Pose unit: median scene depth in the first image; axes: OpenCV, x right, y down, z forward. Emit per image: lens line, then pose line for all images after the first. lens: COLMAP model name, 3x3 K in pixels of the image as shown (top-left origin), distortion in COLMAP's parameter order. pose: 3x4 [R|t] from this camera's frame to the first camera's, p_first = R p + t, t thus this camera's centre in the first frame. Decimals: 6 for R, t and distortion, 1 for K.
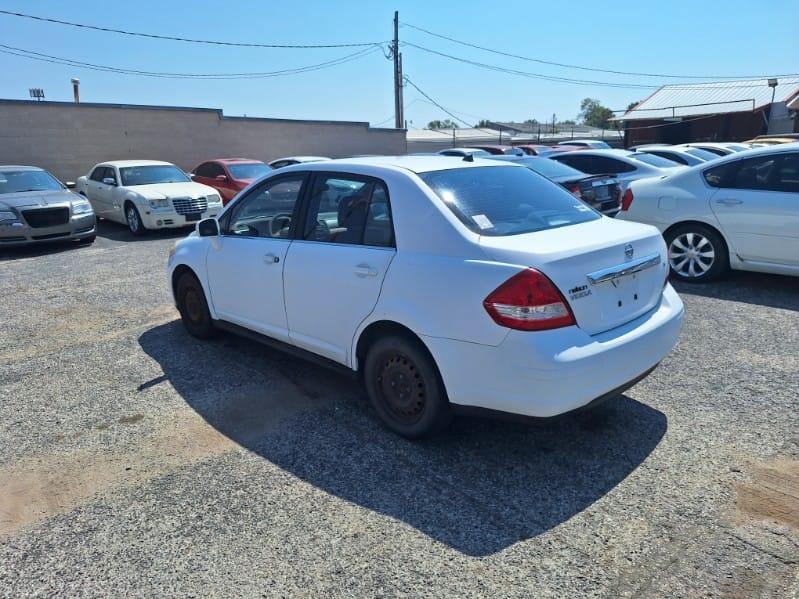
lens RADIAL K [[556.5, 0, 395.8], [0, 556.5, 298.0], [0, 0, 1]] dist [0.051073, -0.053945]
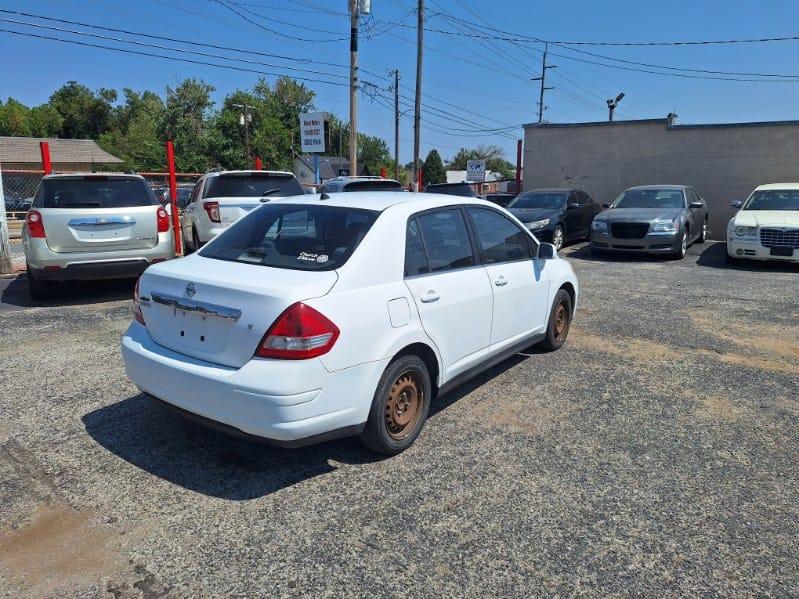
lens RADIAL K [[556.5, 0, 398.7], [0, 556.5, 300.1], [0, 0, 1]] dist [0.051073, -0.053945]
pose [[0.180544, 0.228657, -0.956619, 0.357677], [-0.248393, 0.951675, 0.180596, -0.083792], [0.951685, 0.205012, 0.228617, 0.271487]]
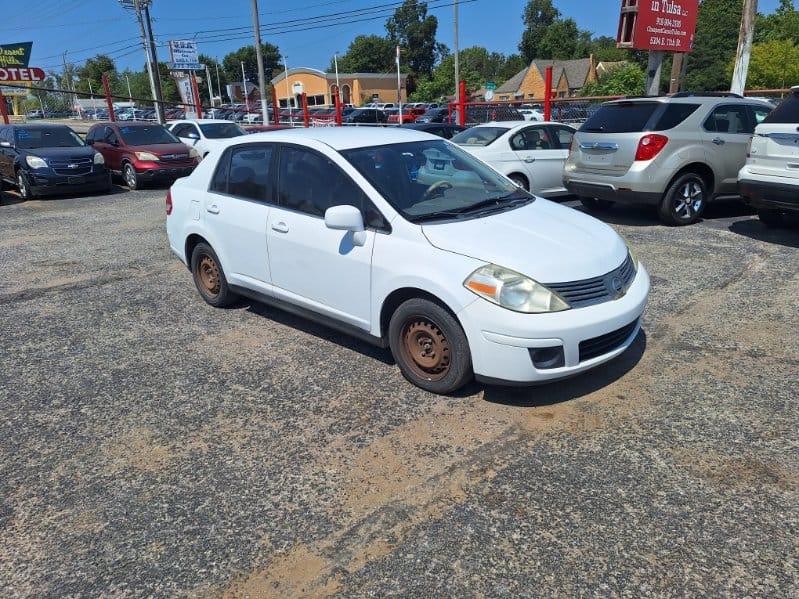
lens RADIAL K [[556.5, 0, 399.9], [0, 556.5, 300.8], [0, 0, 1]] dist [0.051073, -0.053945]
pose [[-0.997003, 0.071402, -0.029783, -0.031561], [0.043866, 0.838844, 0.542602, -0.191709], [0.063726, 0.539669, -0.839462, 0.727564]]
